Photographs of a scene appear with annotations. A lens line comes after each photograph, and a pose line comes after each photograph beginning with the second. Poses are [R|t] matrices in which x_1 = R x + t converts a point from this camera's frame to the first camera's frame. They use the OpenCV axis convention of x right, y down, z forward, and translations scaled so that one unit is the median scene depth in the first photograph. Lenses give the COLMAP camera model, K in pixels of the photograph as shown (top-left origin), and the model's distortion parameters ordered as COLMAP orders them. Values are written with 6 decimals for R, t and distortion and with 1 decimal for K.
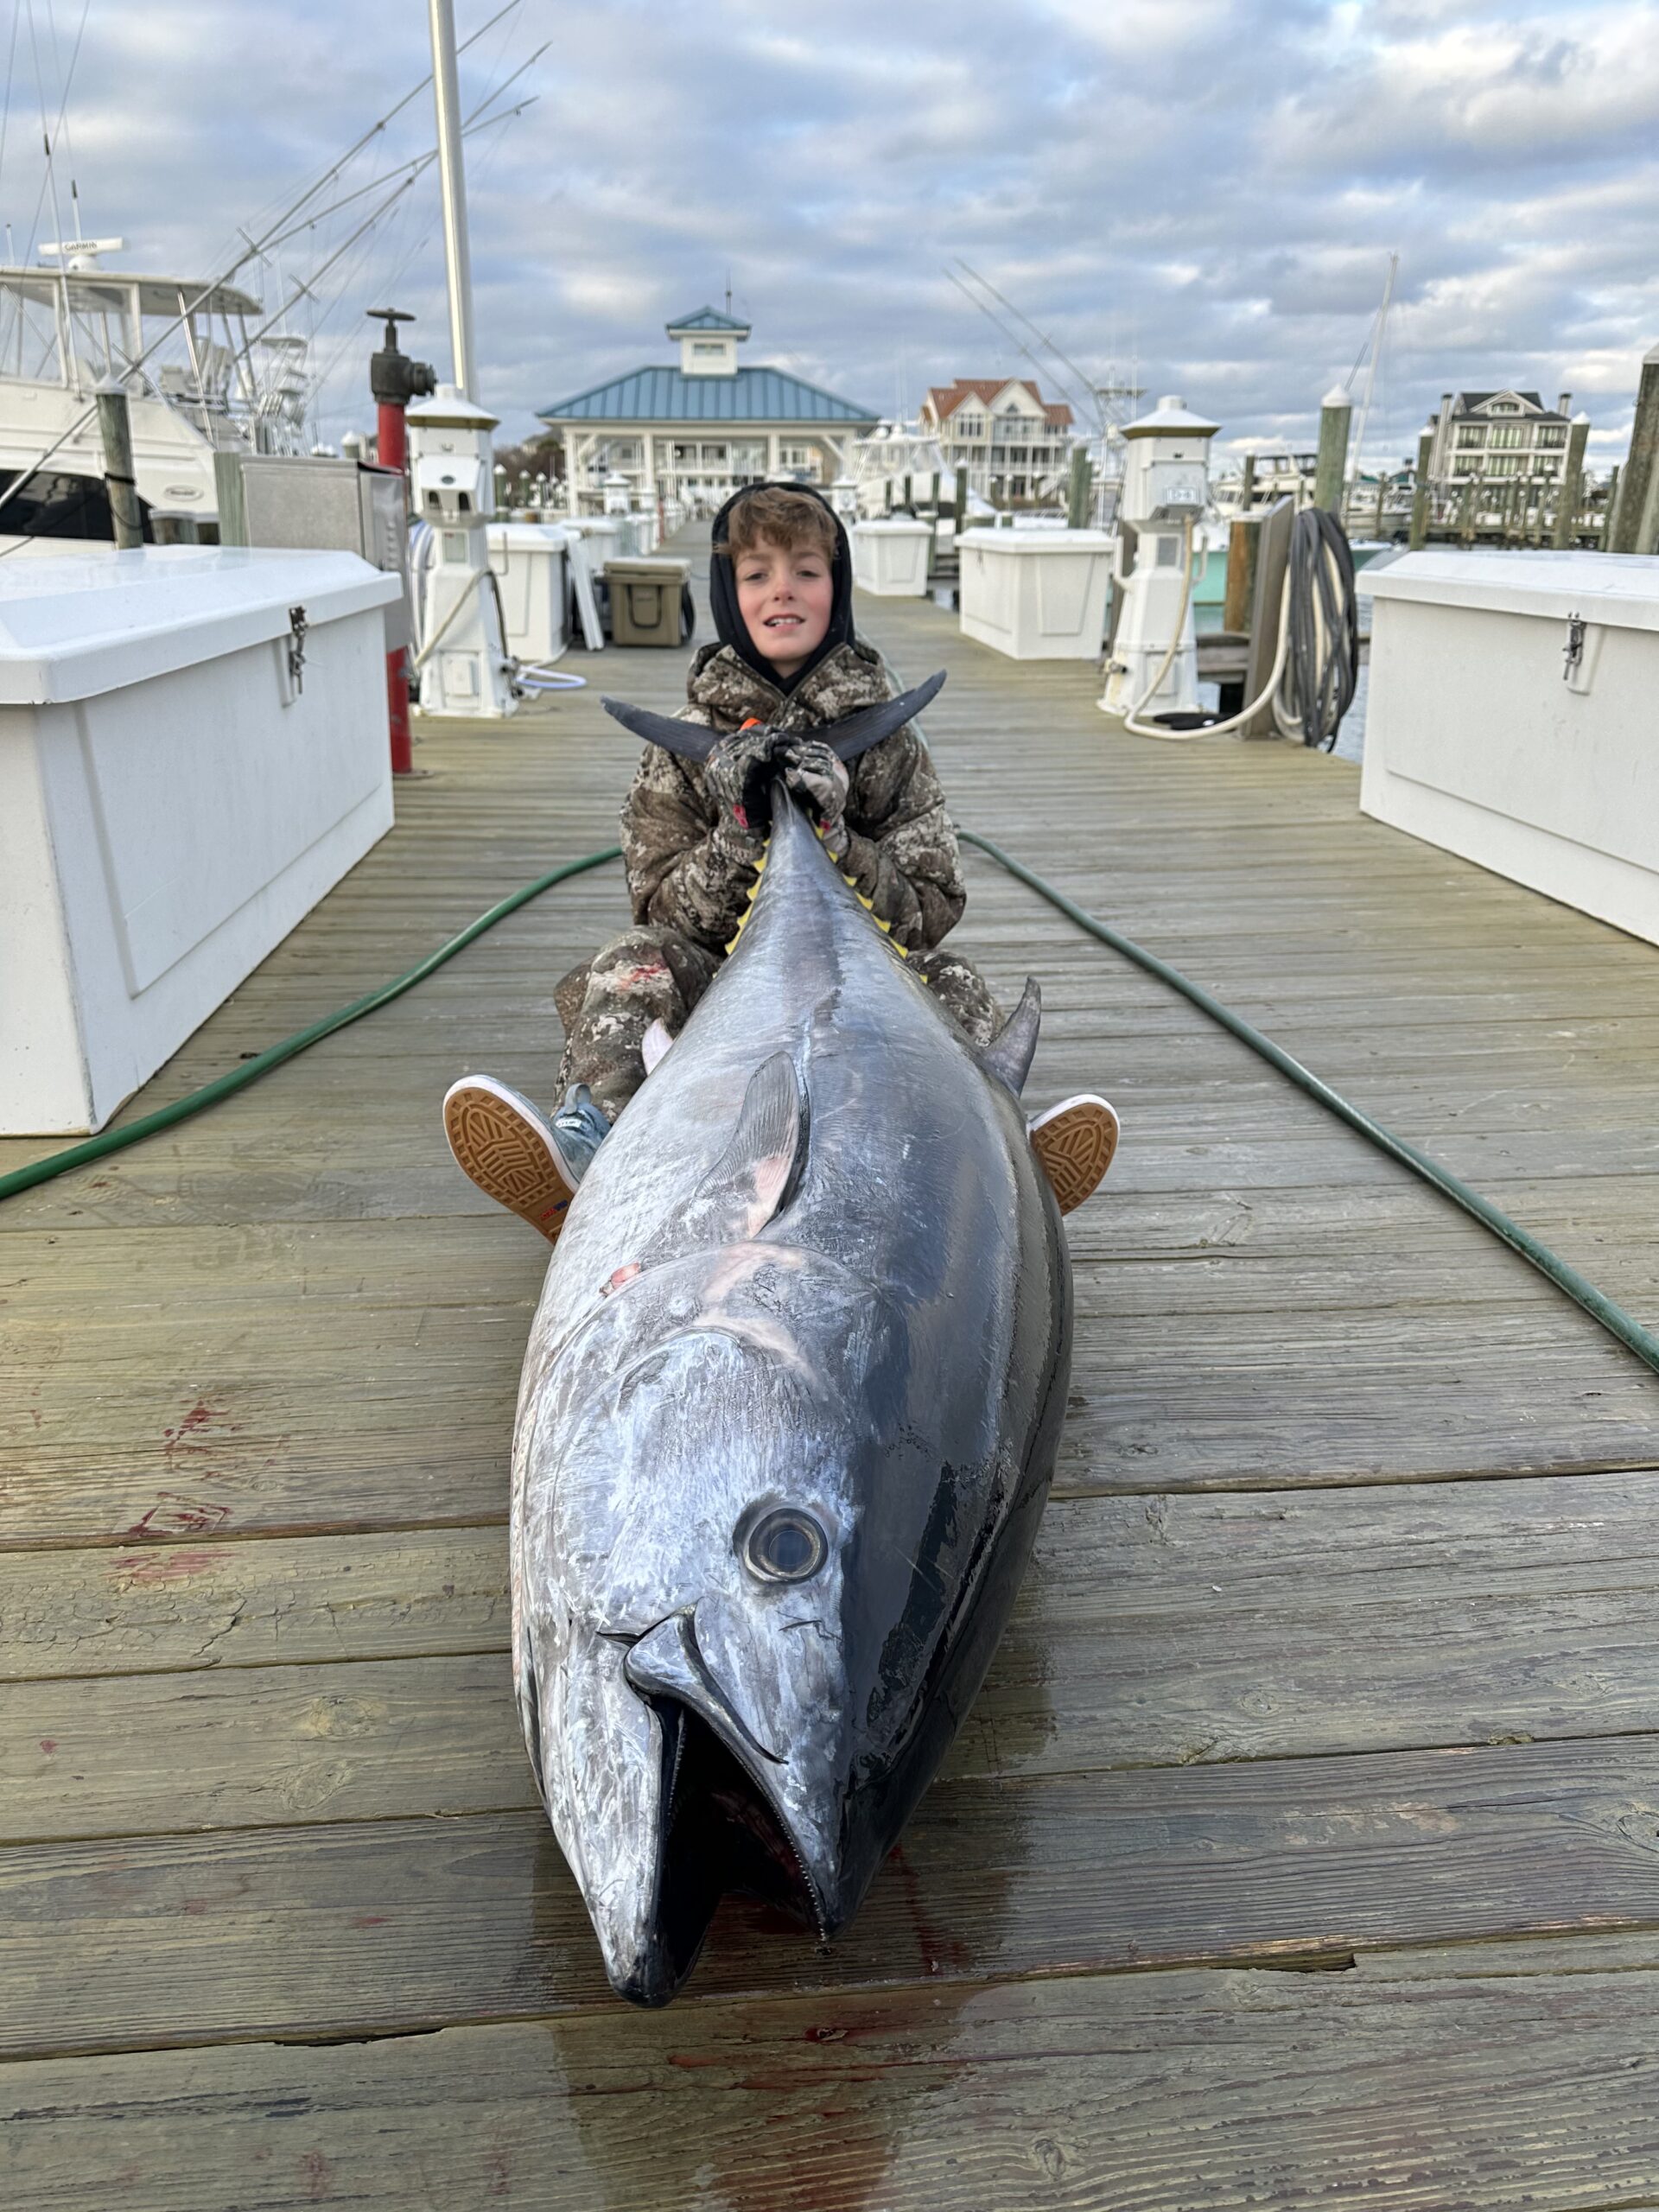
lens RADIAL K [[1582.7, 0, 836.6], [0, 1582.7, 1094.6], [0, 0, 1]] dist [0.006035, 0.000128]
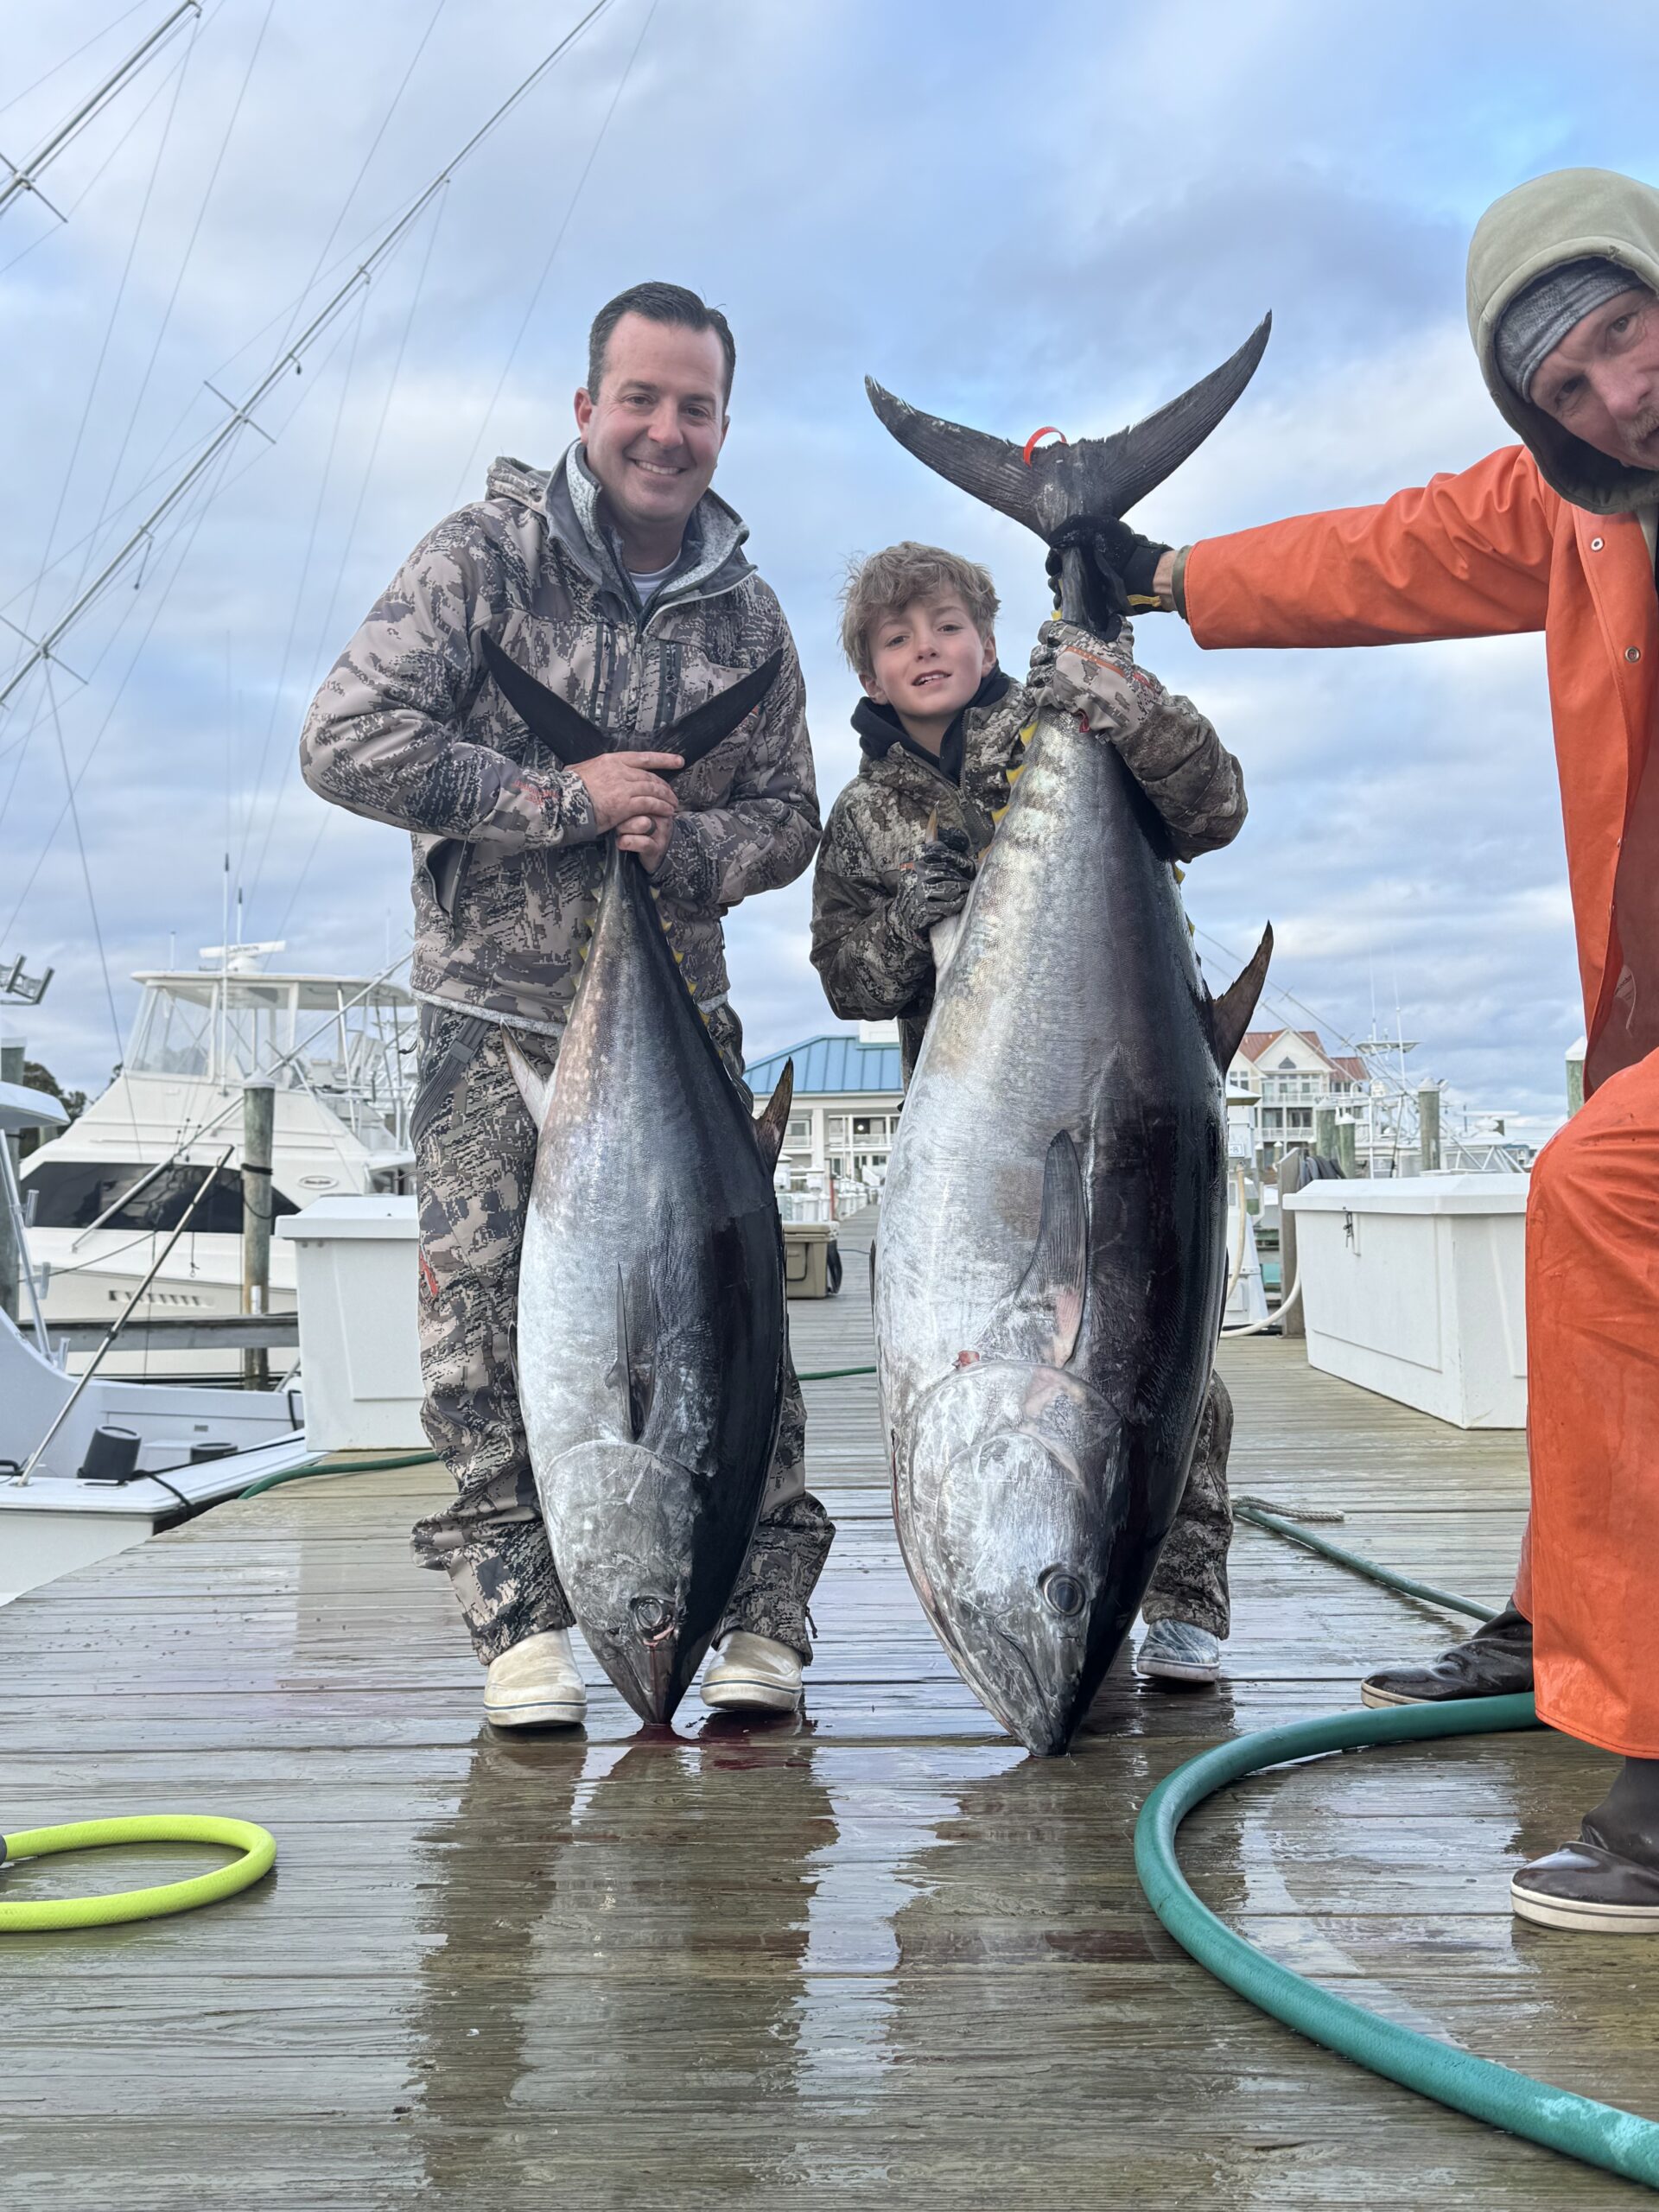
lens RADIAL K [[2257.3, 0, 827.7], [0, 2257.3, 1106.7], [0, 0, 1]] dist [0.001624, 0.000000]
pose [[0.993444, -0.028145, -0.110797, 0.034449], [-0.016405, 0.924086, -0.381831, 0.082444], [0.113133, 0.381146, 0.917567, -0.203130]]
